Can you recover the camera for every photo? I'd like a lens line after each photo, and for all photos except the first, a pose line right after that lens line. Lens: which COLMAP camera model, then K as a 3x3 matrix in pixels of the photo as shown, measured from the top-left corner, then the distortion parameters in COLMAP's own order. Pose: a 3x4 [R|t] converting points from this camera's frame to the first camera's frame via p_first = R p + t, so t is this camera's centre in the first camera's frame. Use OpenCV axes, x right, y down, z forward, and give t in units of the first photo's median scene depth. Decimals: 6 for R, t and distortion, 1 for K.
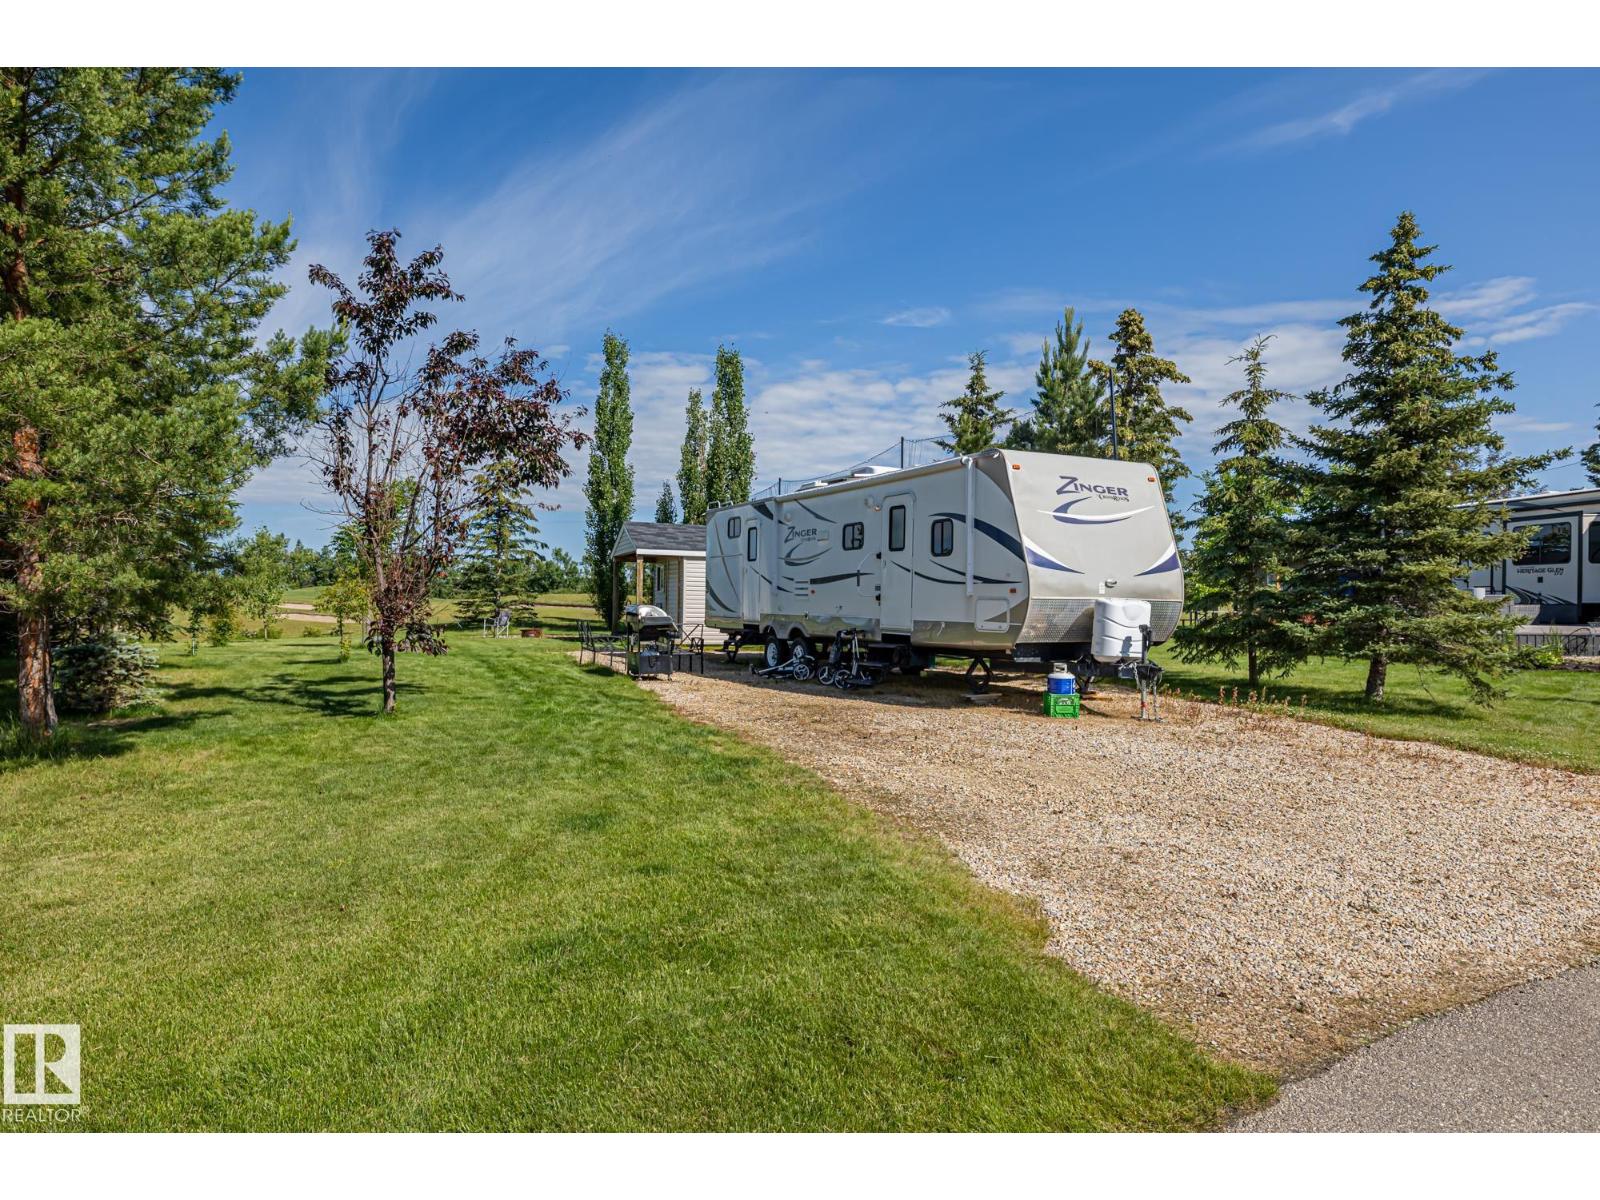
lens RADIAL K [[969.1, 0, 791.4], [0, 969.1, 607.0], [0, 0, 1]] dist [-0.008210, 0.003843]
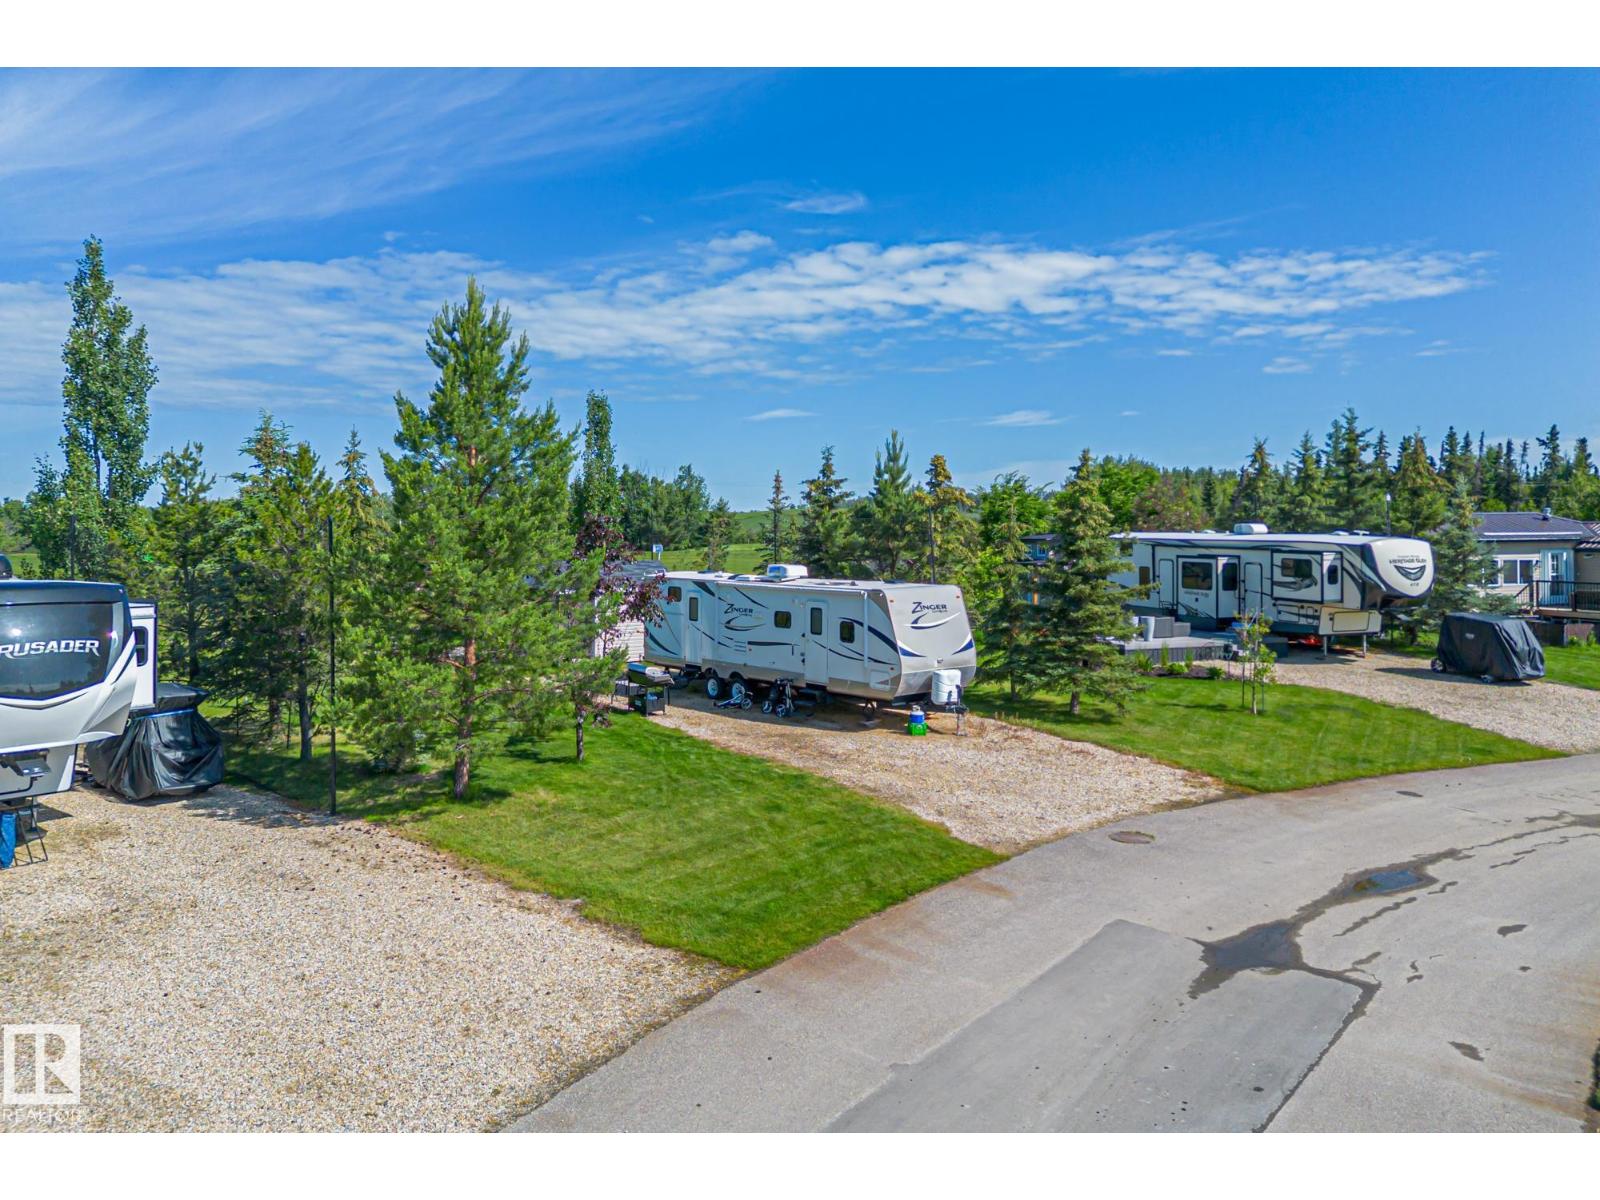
lens RADIAL K [[1164.6, 0, 805.9], [0, 1164.6, 508.4], [0, 0, 1]] dist [0.053351, -0.034433]
pose [[0.966670, -0.007761, 0.255909, -0.466247], [0.011830, 0.999827, -0.014366, -0.272228], [-0.255753, 0.016914, 0.966594, -1.051045]]
